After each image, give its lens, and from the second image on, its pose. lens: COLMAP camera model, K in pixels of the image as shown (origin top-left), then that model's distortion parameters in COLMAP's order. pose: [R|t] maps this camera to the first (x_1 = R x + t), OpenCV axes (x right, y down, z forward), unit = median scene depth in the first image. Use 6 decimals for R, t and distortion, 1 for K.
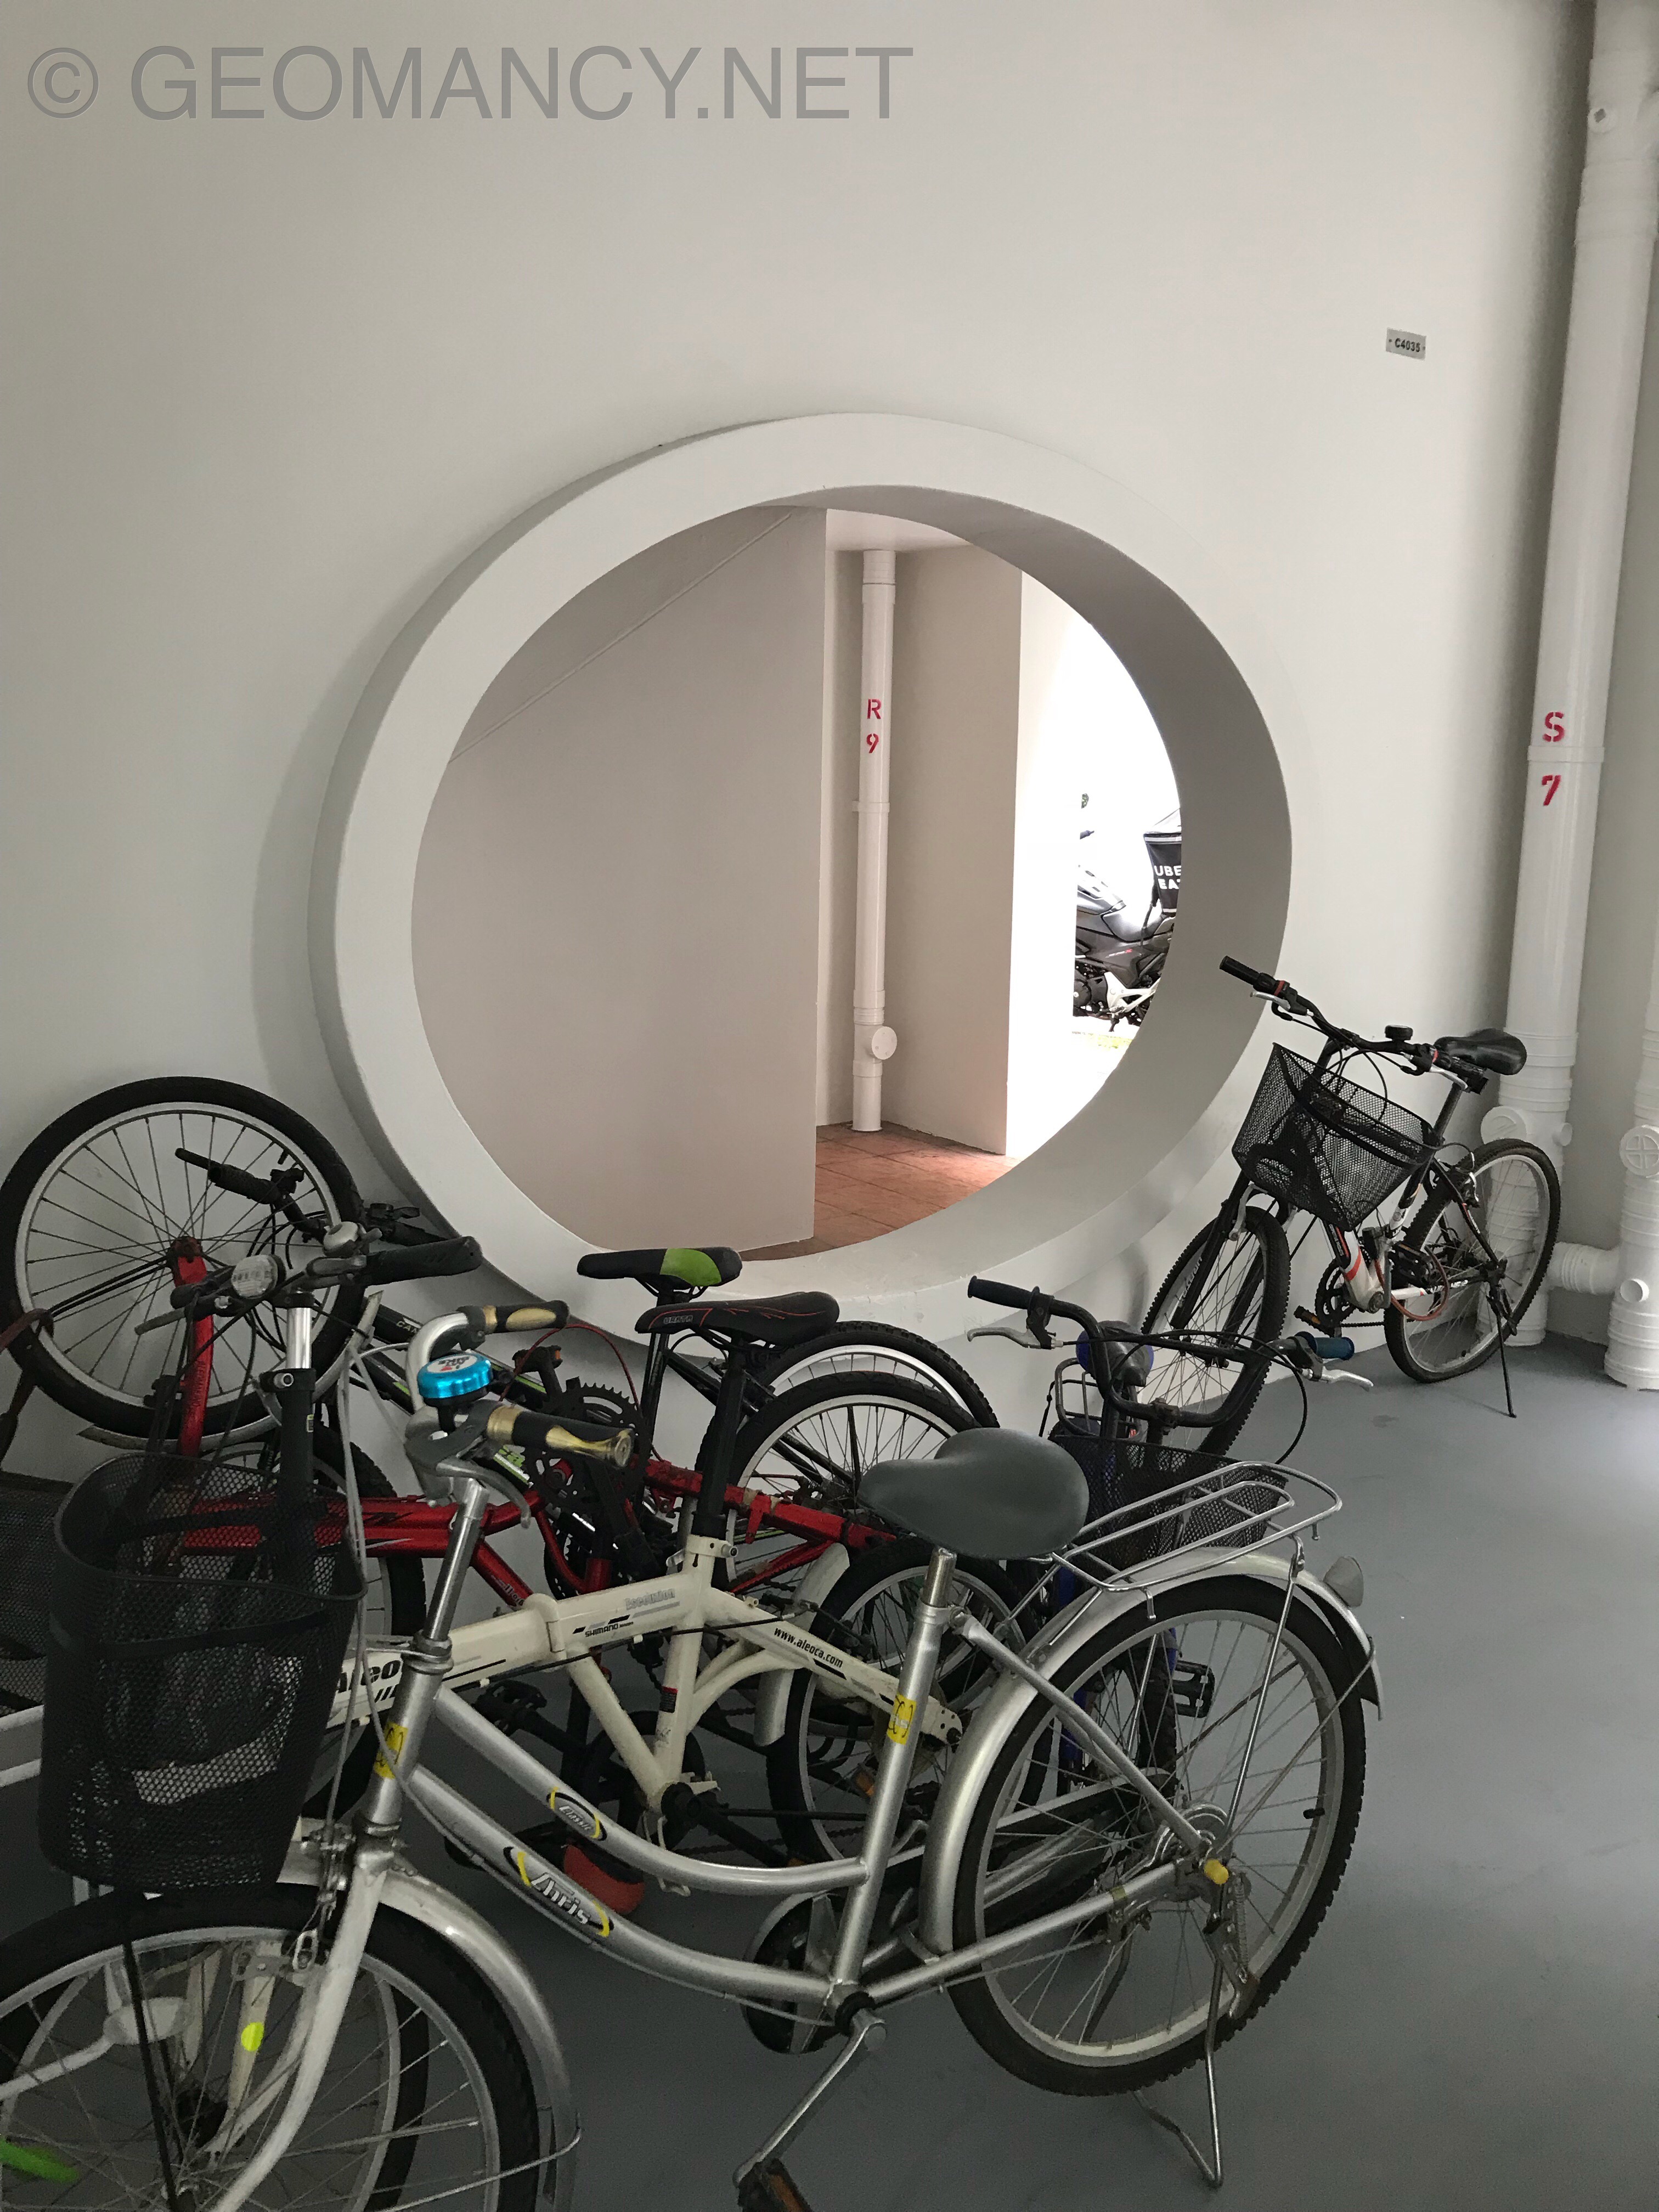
lens RADIAL K [[1829.7, 0, 813.3], [0, 1829.7, 1101.4], [0, 0, 1]] dist [-0.030453, 0.006422]
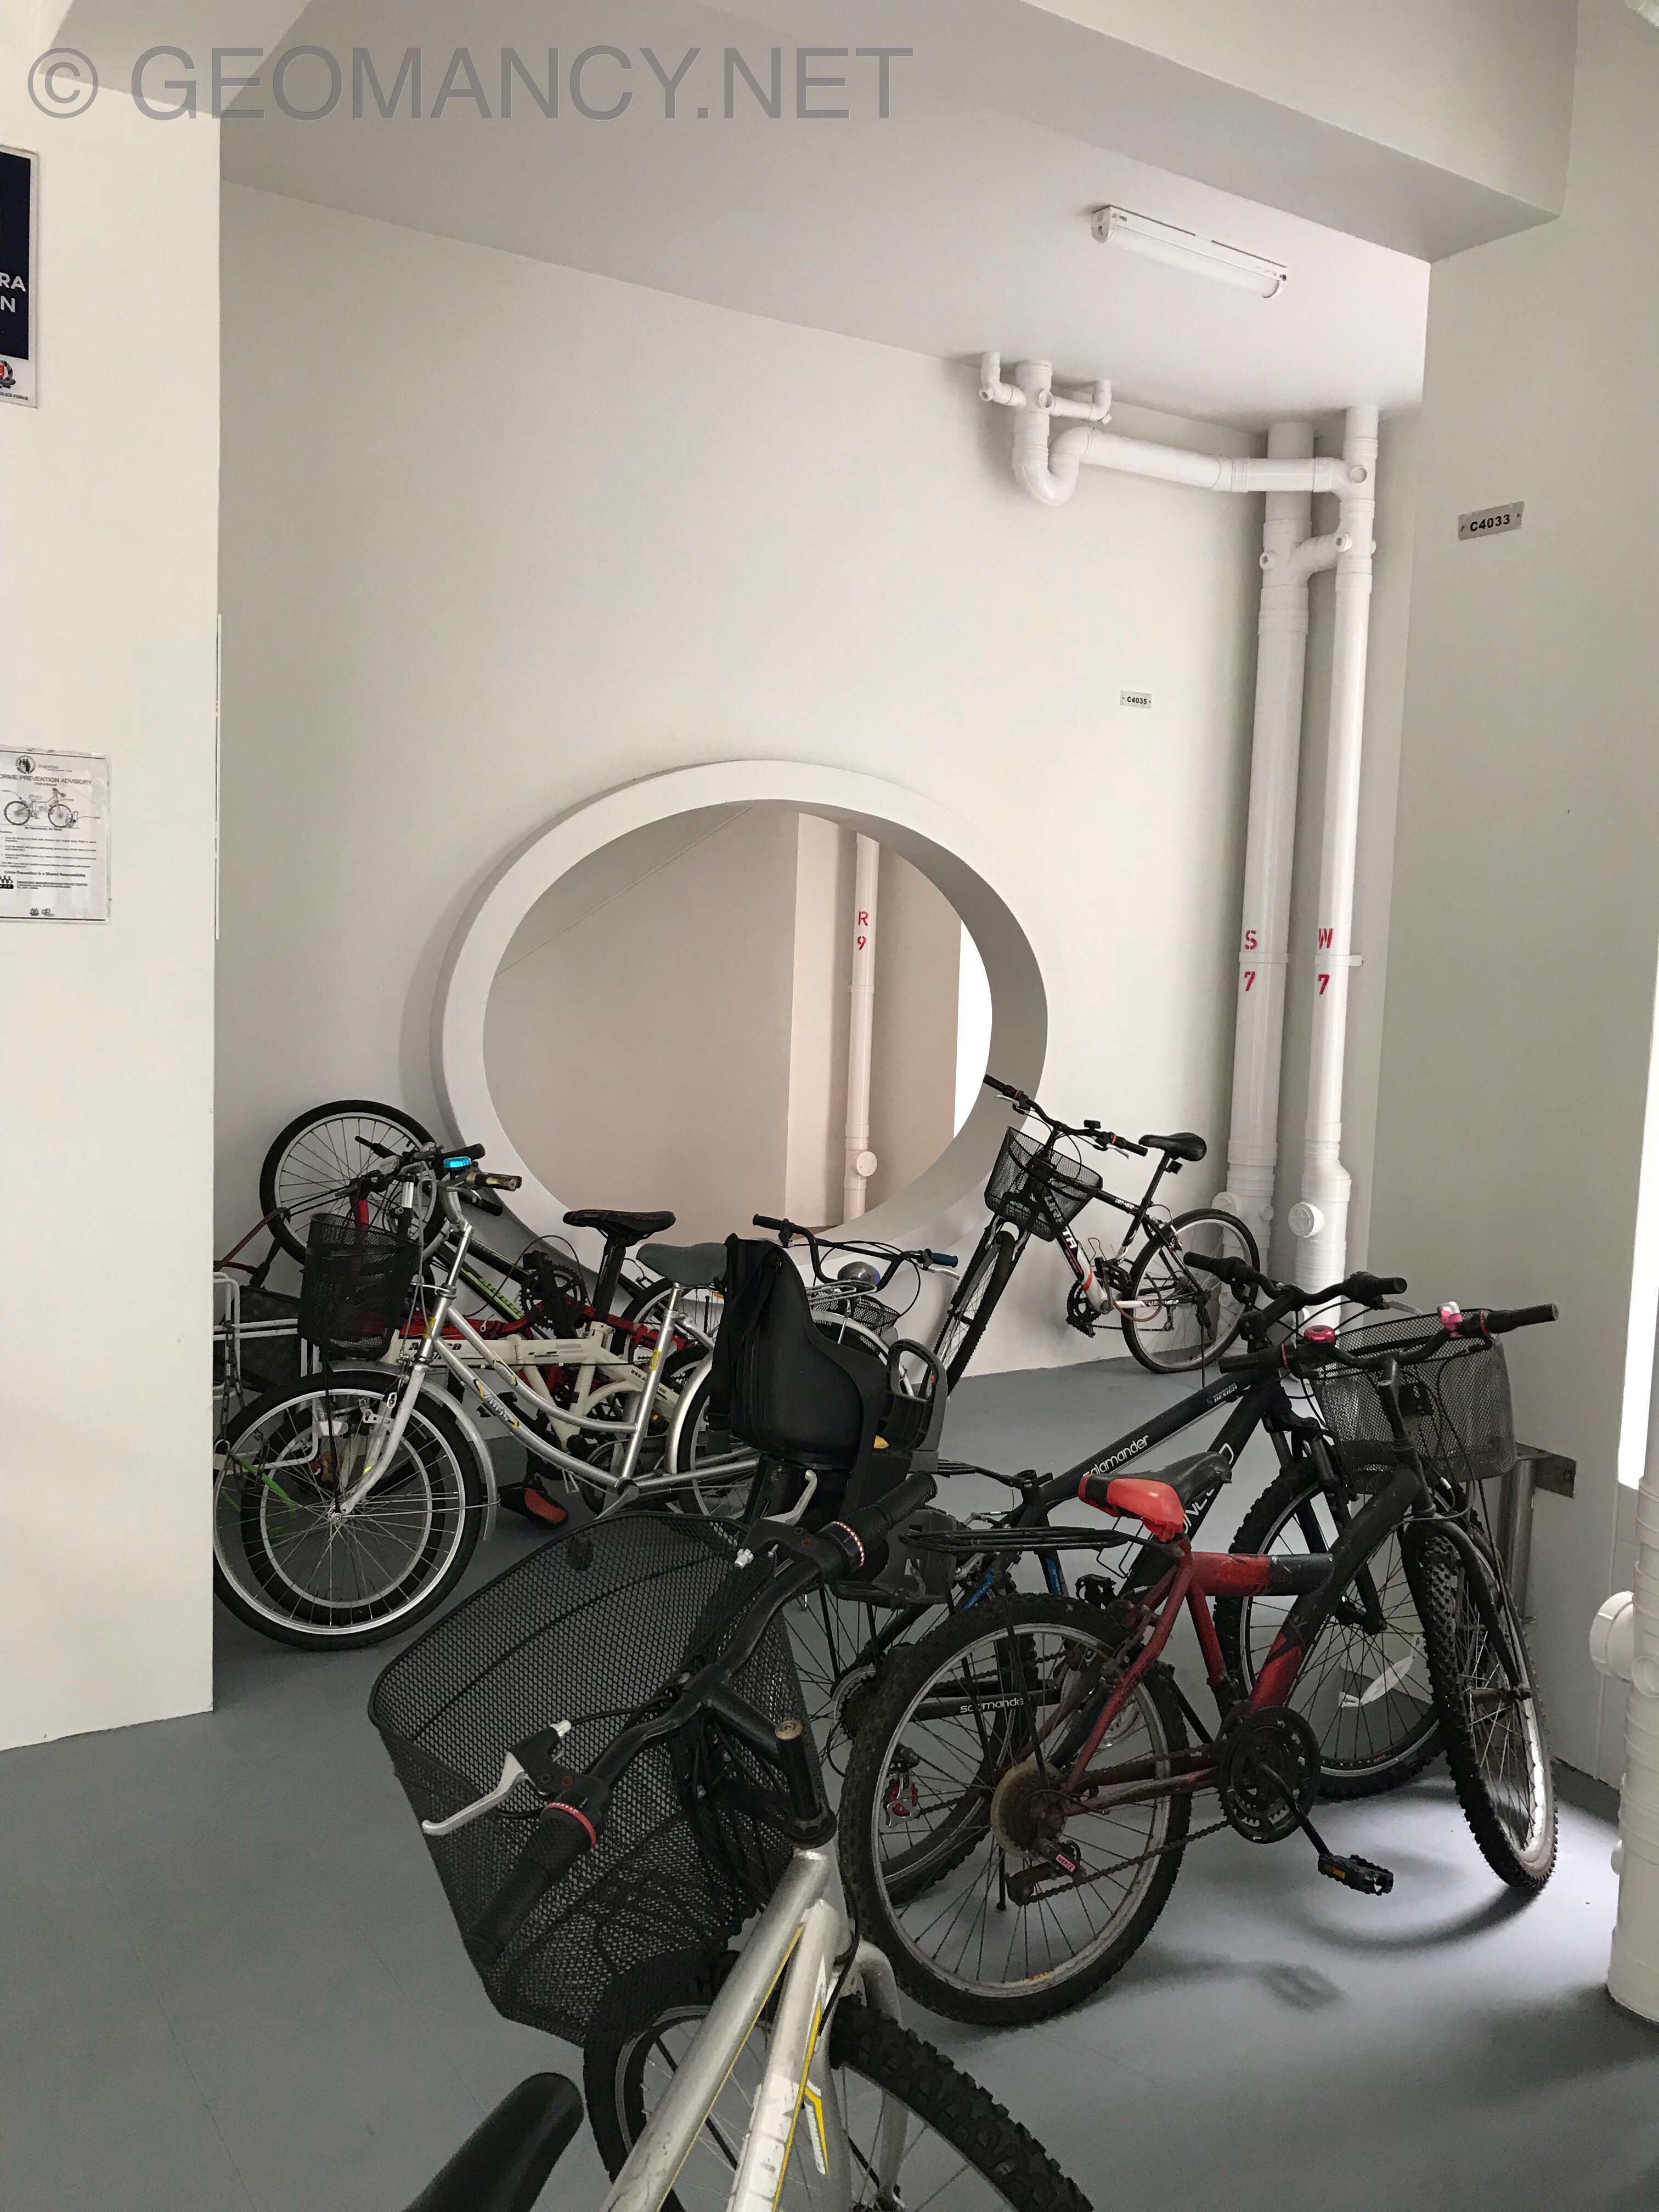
lens RADIAL K [[1829.7, 0, 838.6], [0, 1829.7, 1113.0], [0, 0, 1]] dist [-0.030453, 0.006422]
pose [[0.997134, 0.027517, -0.070470, 0.261516], [-0.034440, 0.994492, -0.098996, 0.150558], [0.067358, 0.101140, 0.992589, -0.782641]]
